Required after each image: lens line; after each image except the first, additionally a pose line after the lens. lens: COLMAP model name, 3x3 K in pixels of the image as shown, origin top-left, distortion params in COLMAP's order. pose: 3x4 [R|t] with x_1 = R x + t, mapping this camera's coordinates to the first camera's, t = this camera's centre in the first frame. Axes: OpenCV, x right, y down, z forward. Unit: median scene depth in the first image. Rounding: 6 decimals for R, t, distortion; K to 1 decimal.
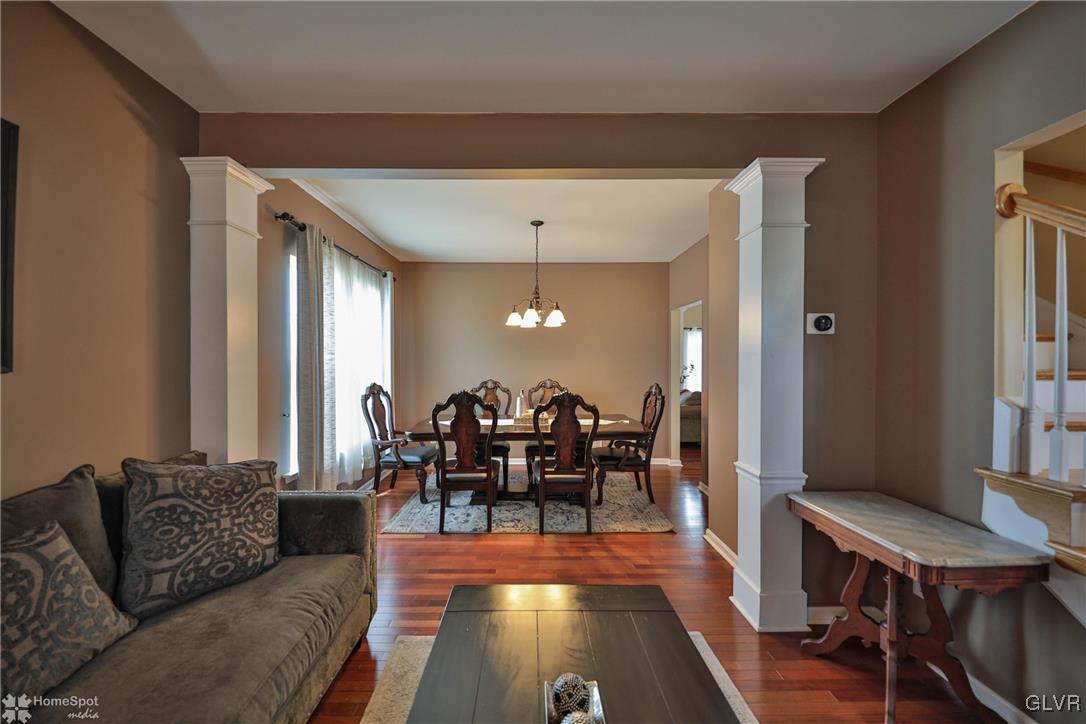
lens RADIAL K [[388.4, 0, 543.0], [0, 388.4, 362.0], [0, 0, 1]] dist [0.006182, -0.007649]
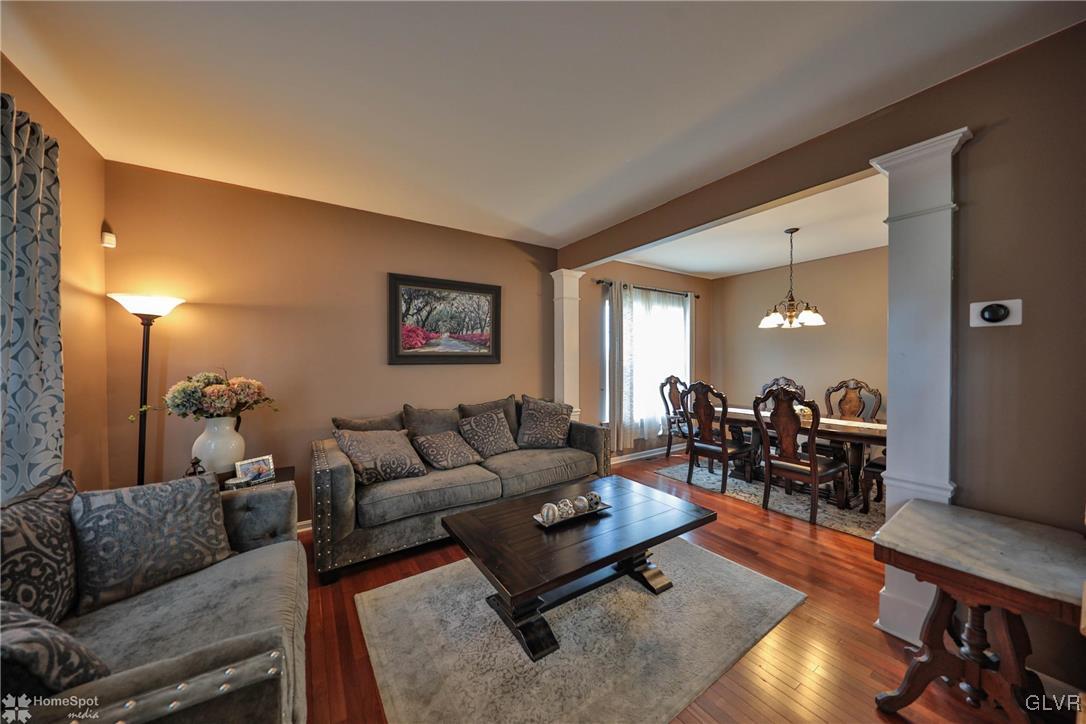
lens RADIAL K [[373.6, 0, 543.0], [0, 373.6, 362.0], [0, 0, 1]] dist [-0.008127, -0.000026]
pose [[0.543028, 0.002928, -0.839710, 0.929397], [-0.000265, 0.999994, 0.003315, 0.002323], [0.839715, -0.001578, 0.543025, -0.258842]]
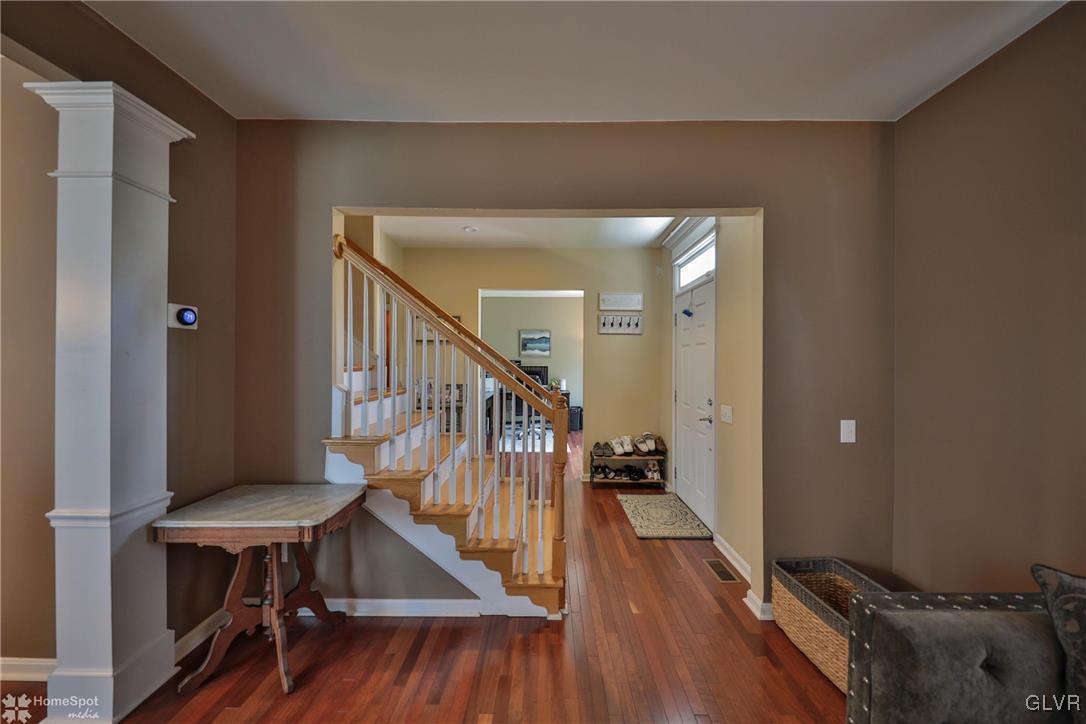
lens RADIAL K [[373.6, 0, 543.0], [0, 373.6, 362.0], [0, 0, 1]] dist [-0.008127, -0.000026]
pose [[0.024932, -0.004643, 0.999678, -0.120437], [0.001200, 0.999989, 0.004615, 0.001374], [-0.999688, 0.001085, 0.024938, 0.174174]]
